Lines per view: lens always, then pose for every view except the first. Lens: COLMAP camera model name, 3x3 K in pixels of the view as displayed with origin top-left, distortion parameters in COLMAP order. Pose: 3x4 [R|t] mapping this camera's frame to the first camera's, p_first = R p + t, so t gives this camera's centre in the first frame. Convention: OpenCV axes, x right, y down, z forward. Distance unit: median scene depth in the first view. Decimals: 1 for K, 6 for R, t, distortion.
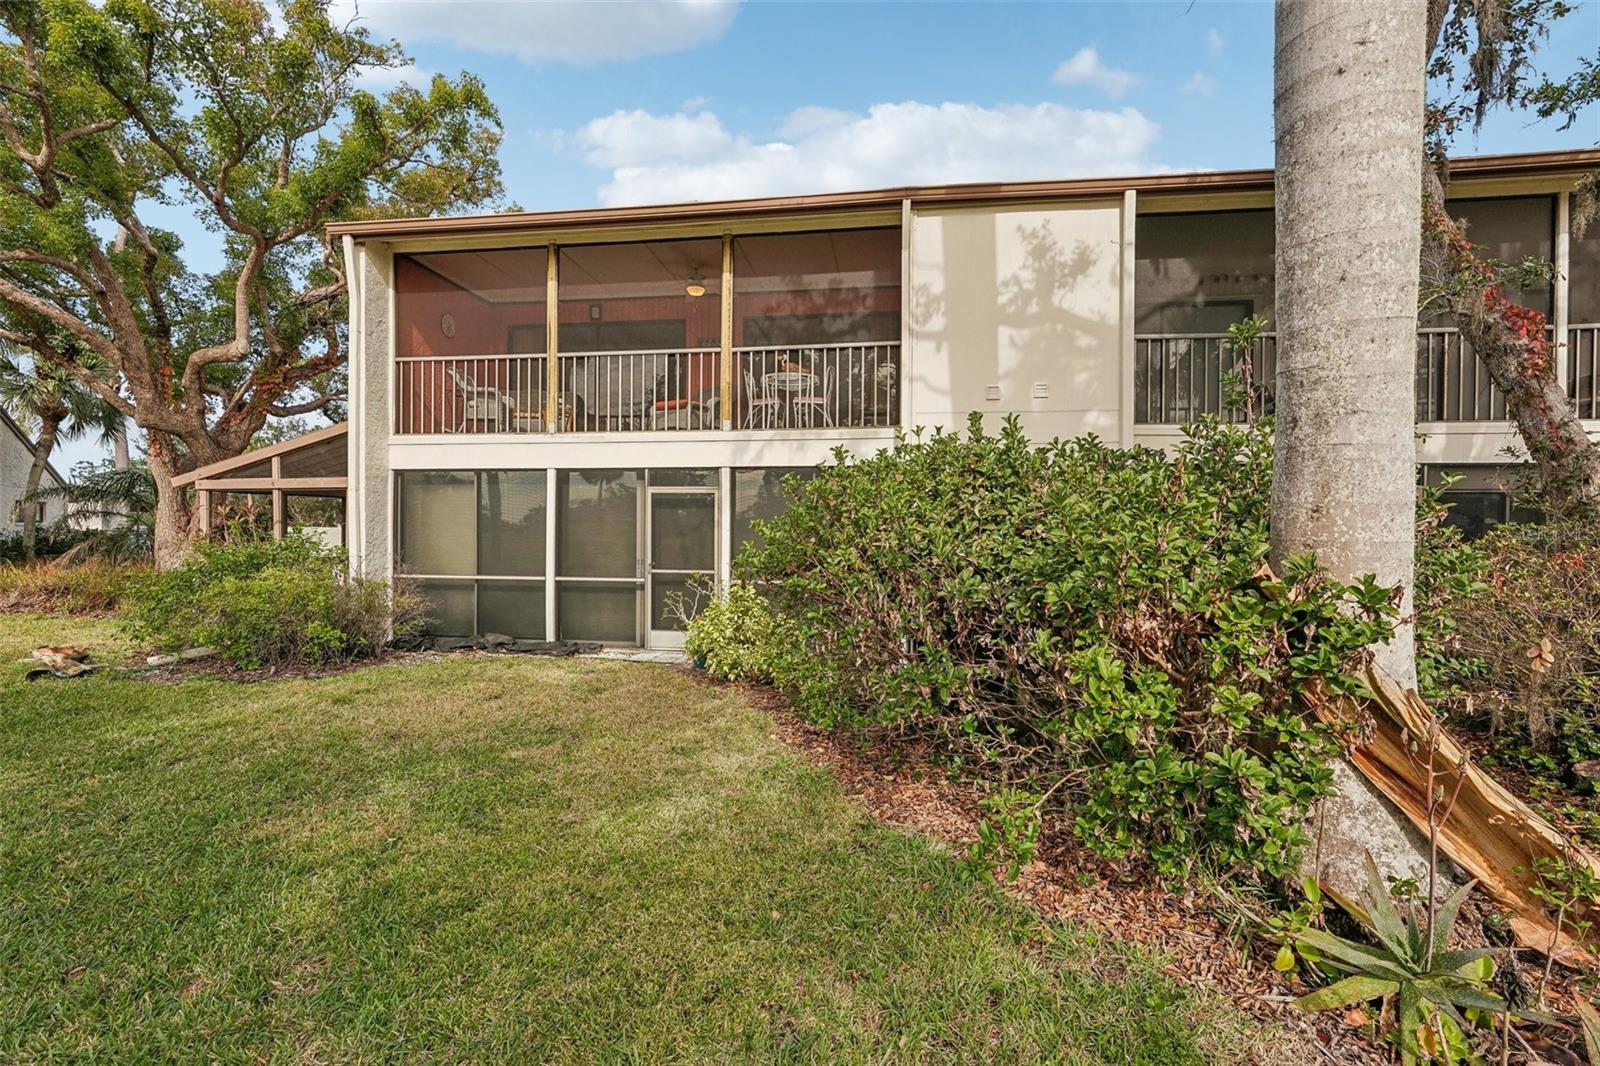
lens RADIAL K [[879.8, 0, 800.0], [0, 879.8, 533.0], [0, 0, 1]] dist [-0.032179, -0.000019]
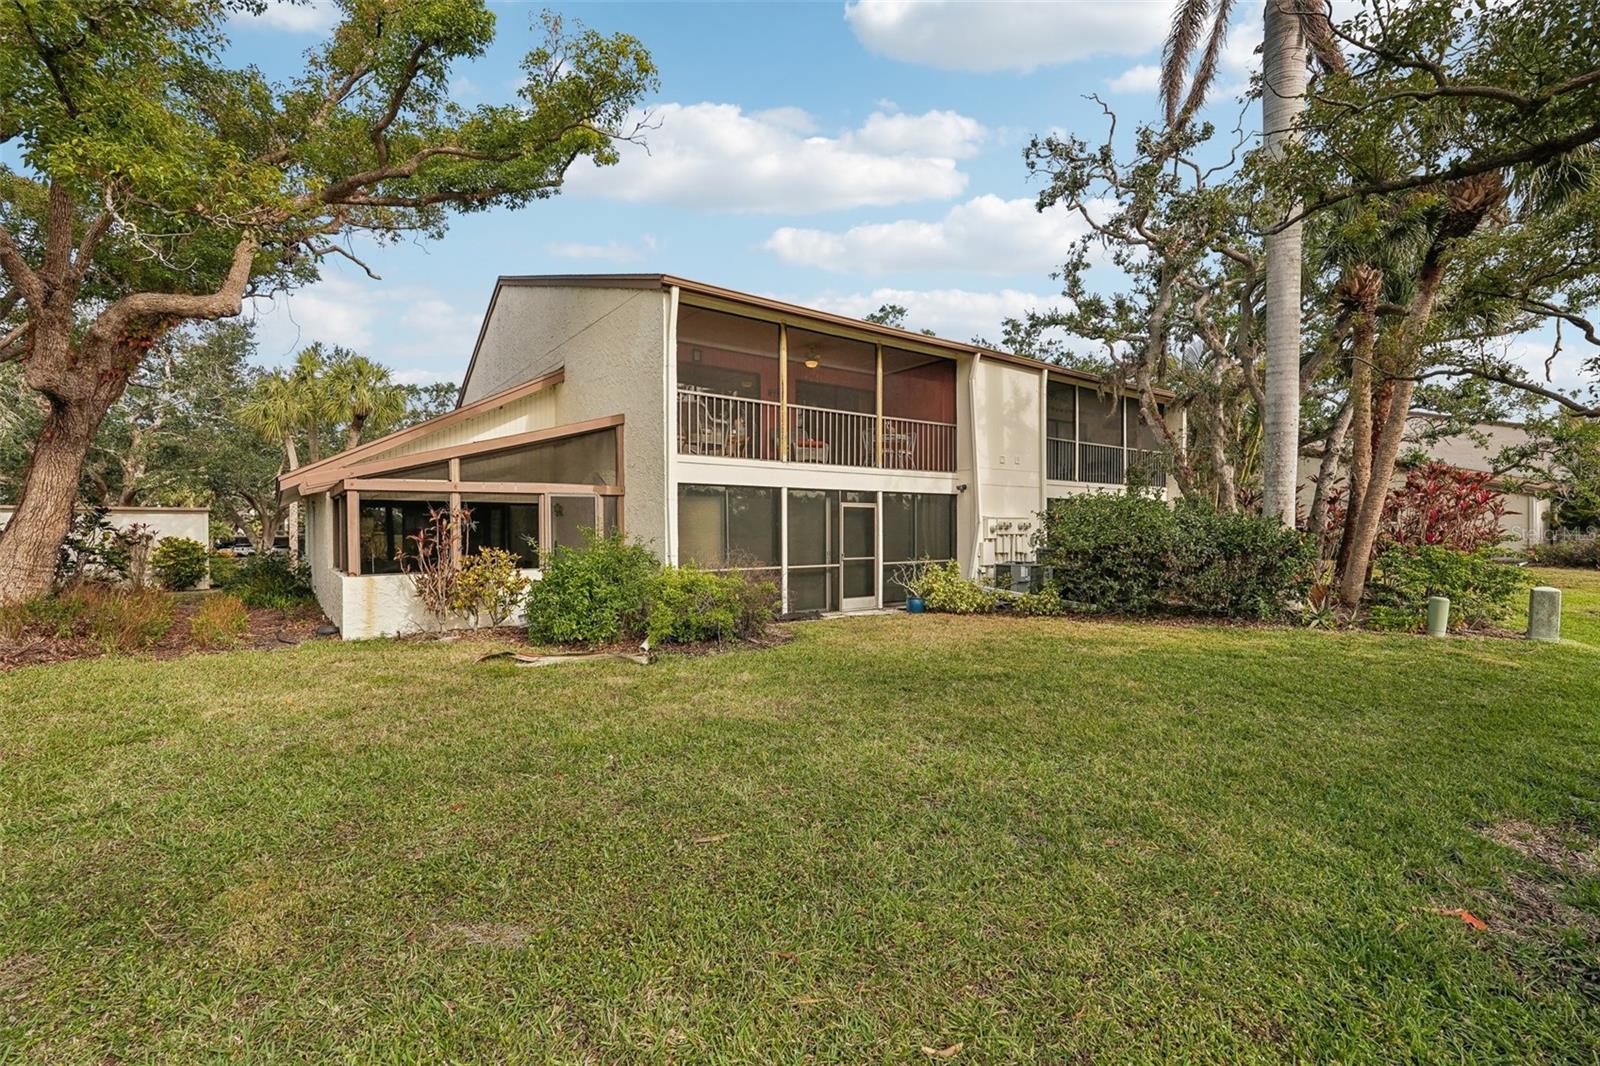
lens RADIAL K [[730.5, 0, 784.2], [0, 730.5, 524.3], [0, 0, 1]] dist [-0.007448, 0.000368]
pose [[0.645885, -0.007822, 0.763395, -1.177175], [0.007537, 0.999964, 0.003870, -0.021318], [-0.763397, 0.003254, 0.645921, 0.274153]]
